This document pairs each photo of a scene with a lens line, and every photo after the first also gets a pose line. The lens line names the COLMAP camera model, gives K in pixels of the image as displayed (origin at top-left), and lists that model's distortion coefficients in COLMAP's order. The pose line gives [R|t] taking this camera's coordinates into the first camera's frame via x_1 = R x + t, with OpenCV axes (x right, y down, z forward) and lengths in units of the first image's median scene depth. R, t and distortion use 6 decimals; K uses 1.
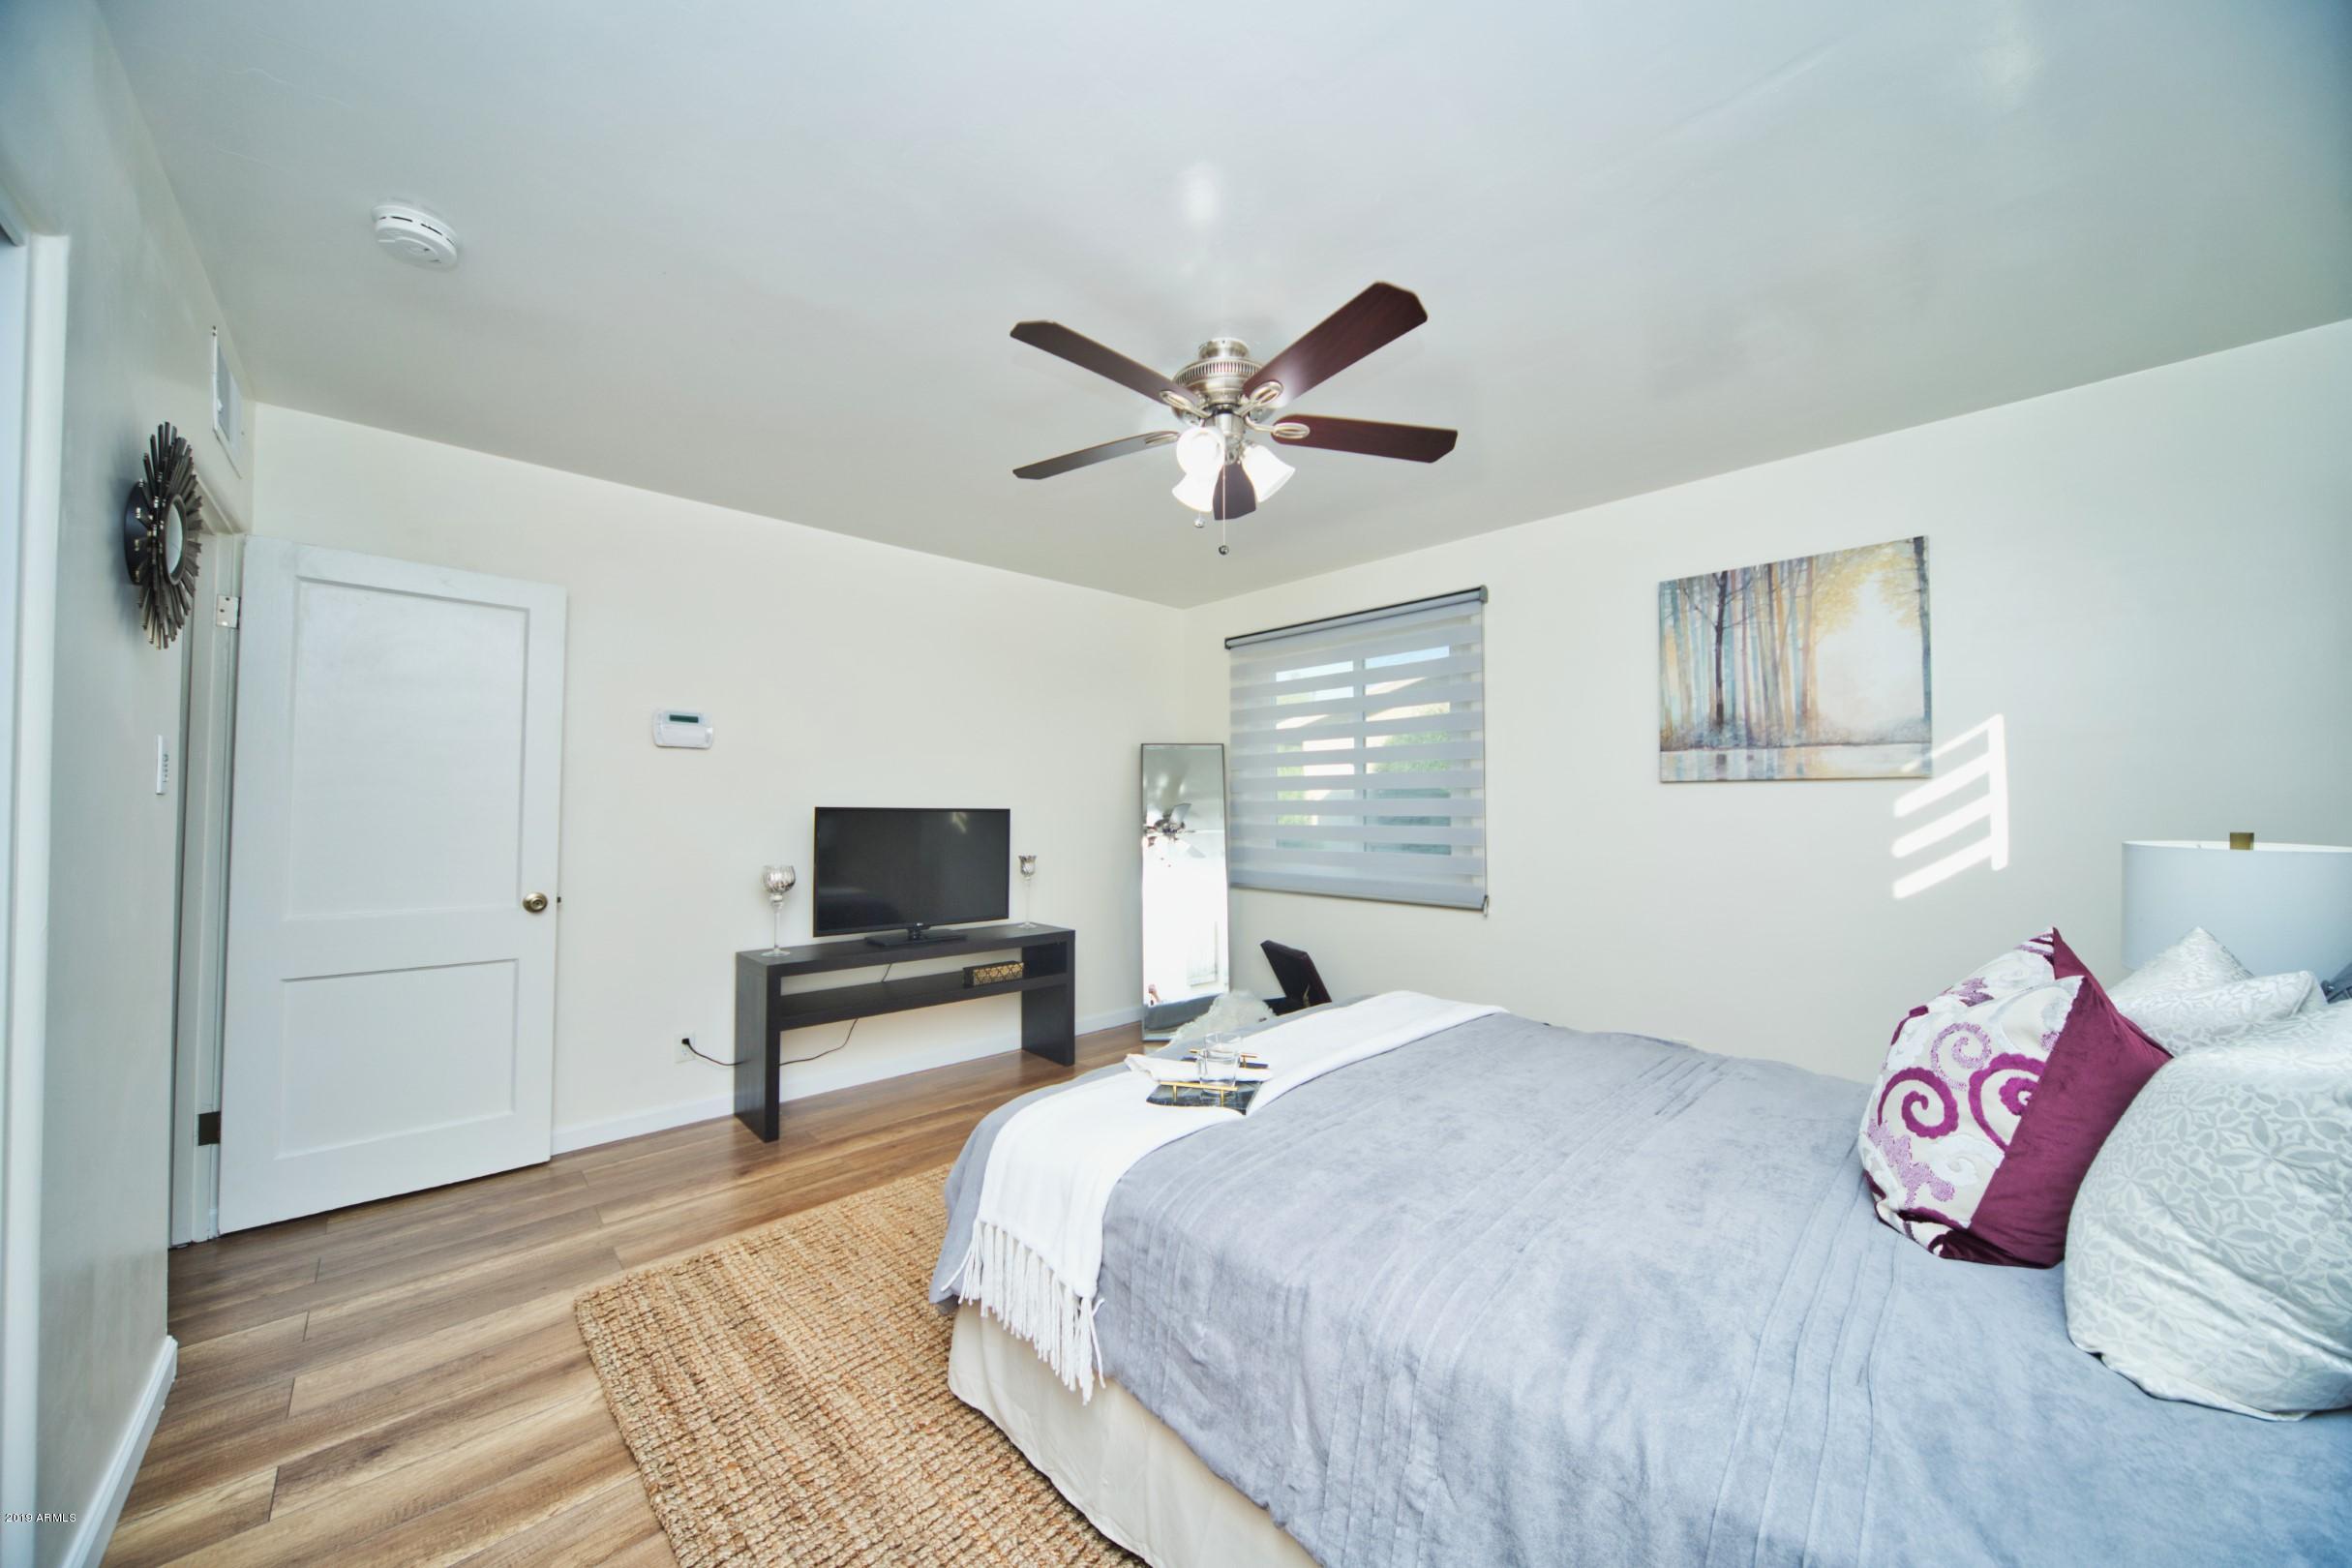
lens RADIAL K [[813.5, 0, 1171.4], [0, 813.5, 793.7], [0, 0, 1]] dist [-0.012415, 0.000364]
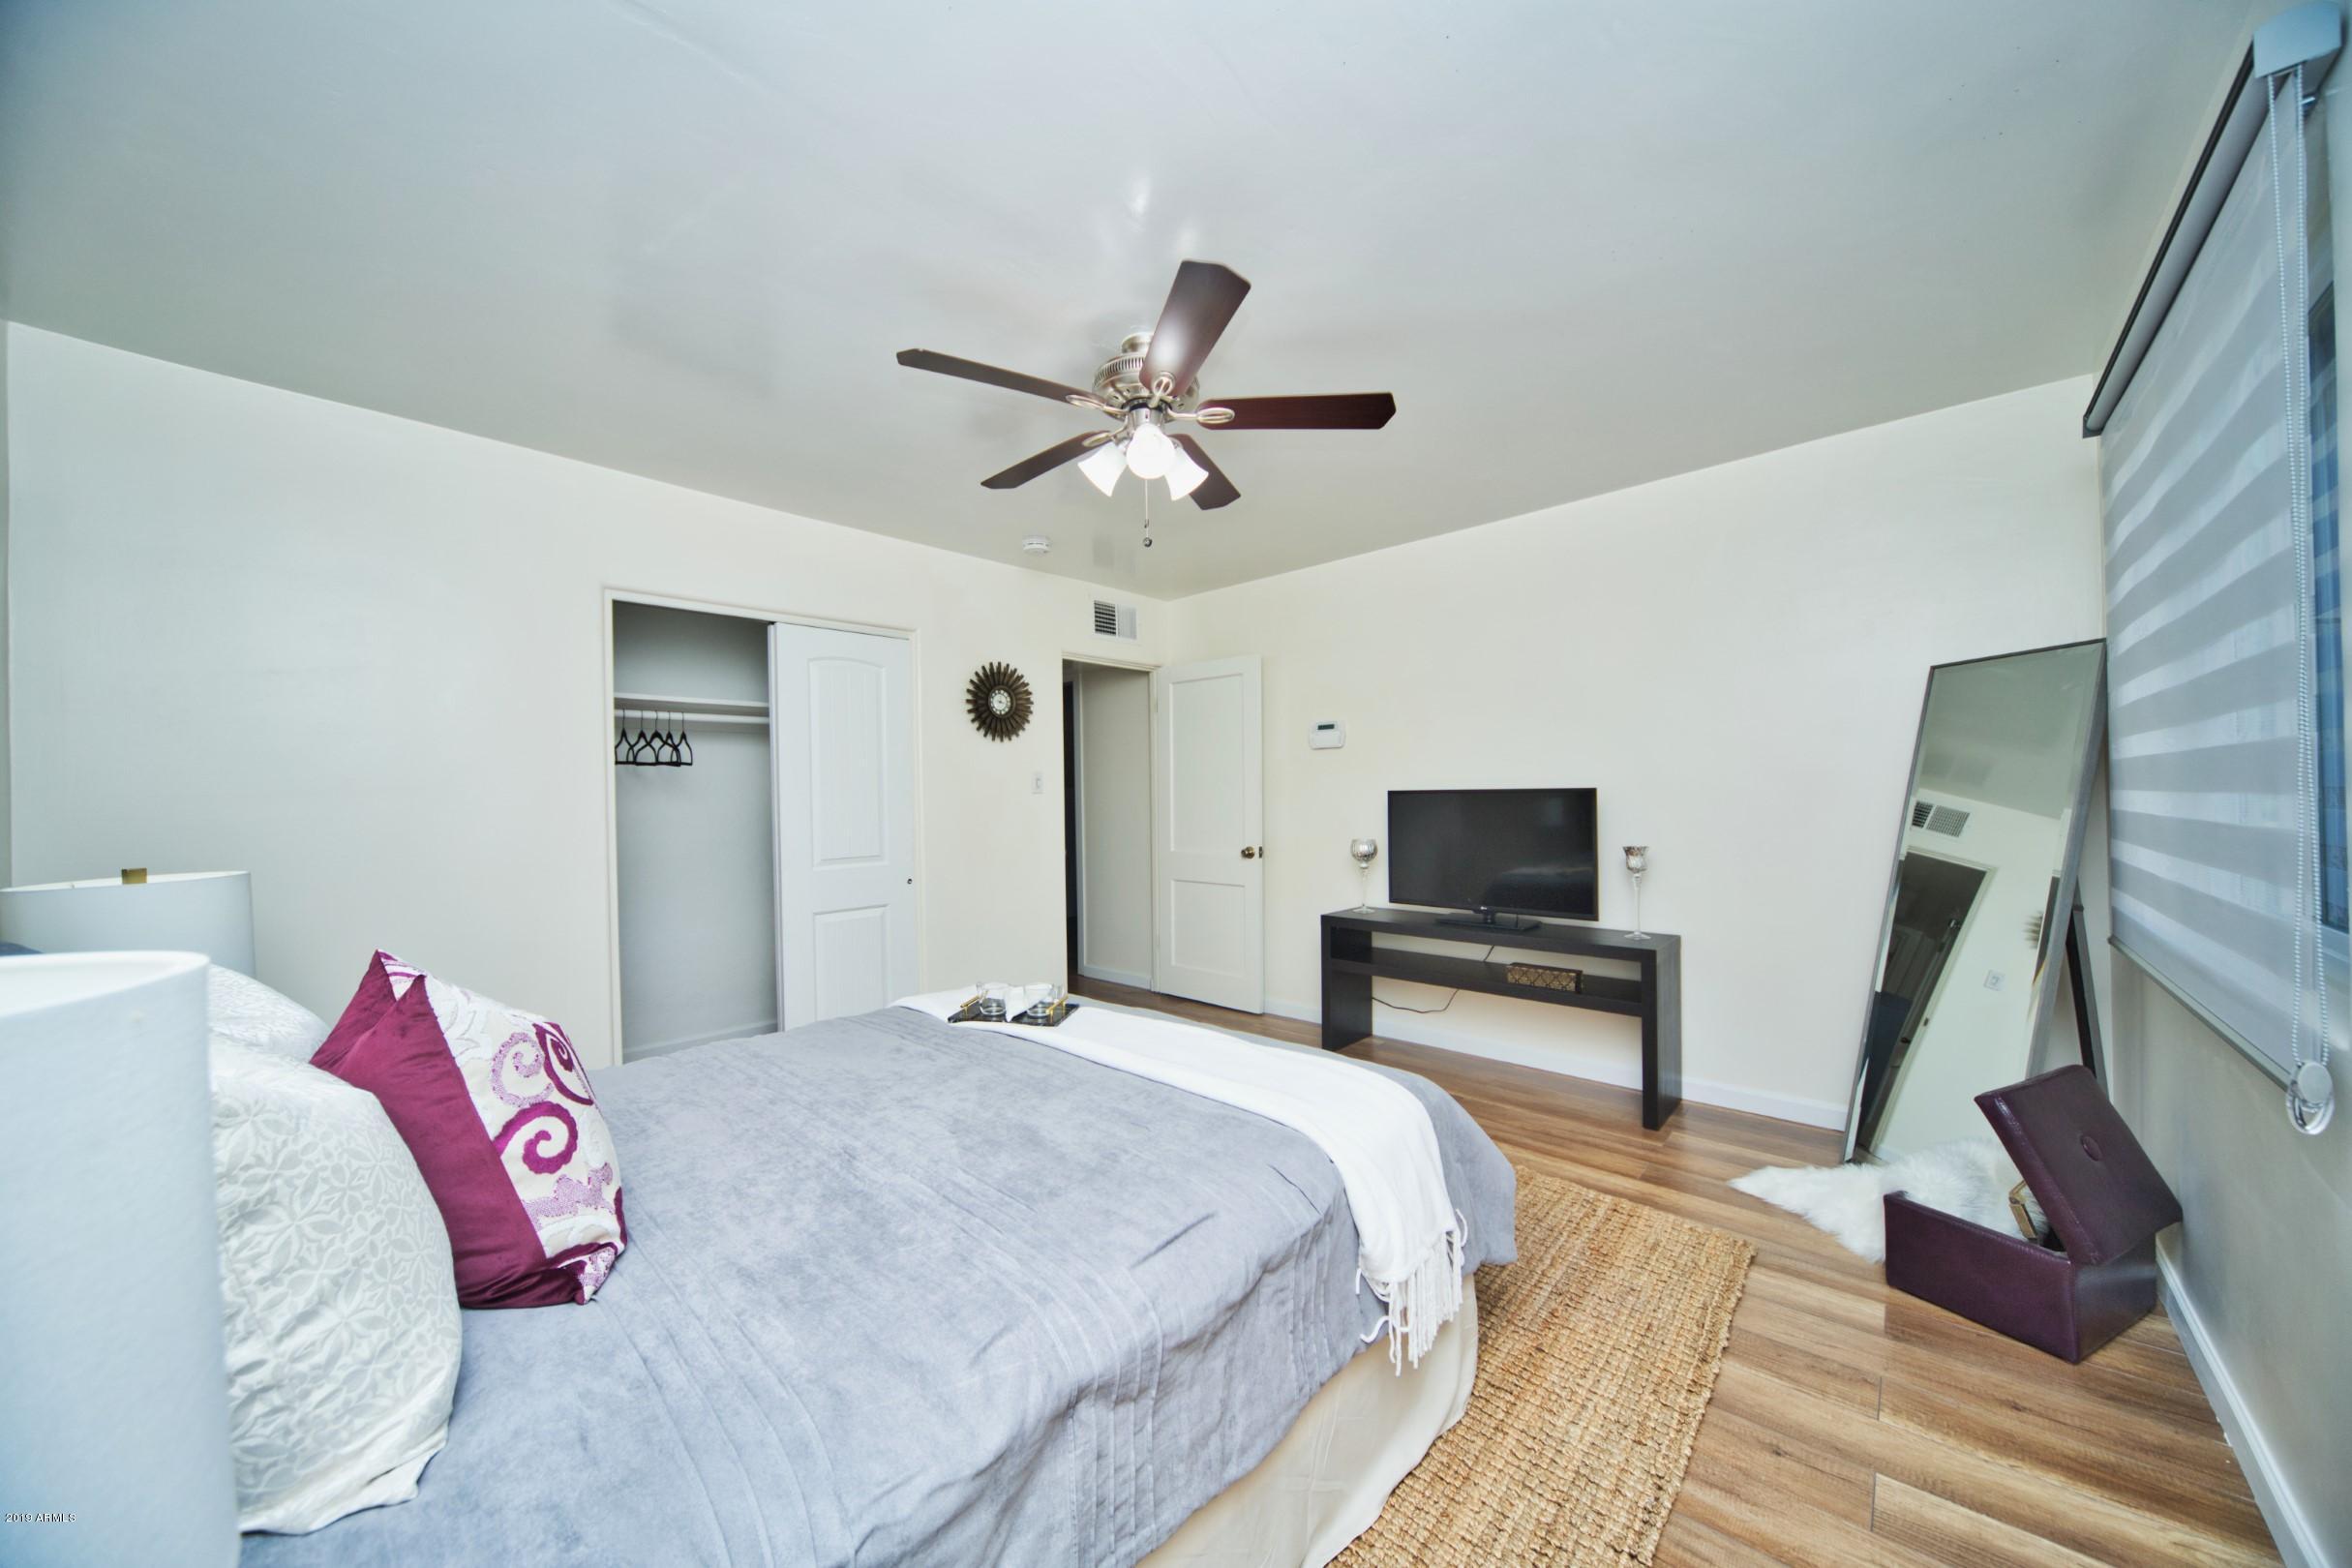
lens RADIAL K [[813.5, 0, 1162.6], [0, 813.5, 790.2], [0, 0, 1]] dist [-0.012415, 0.000364]
pose [[0.059512, -0.010189, -0.998176, 0.793858], [0.036988, 0.999284, -0.007996, 0.015621], [0.997542, -0.036444, 0.059846, 0.693005]]
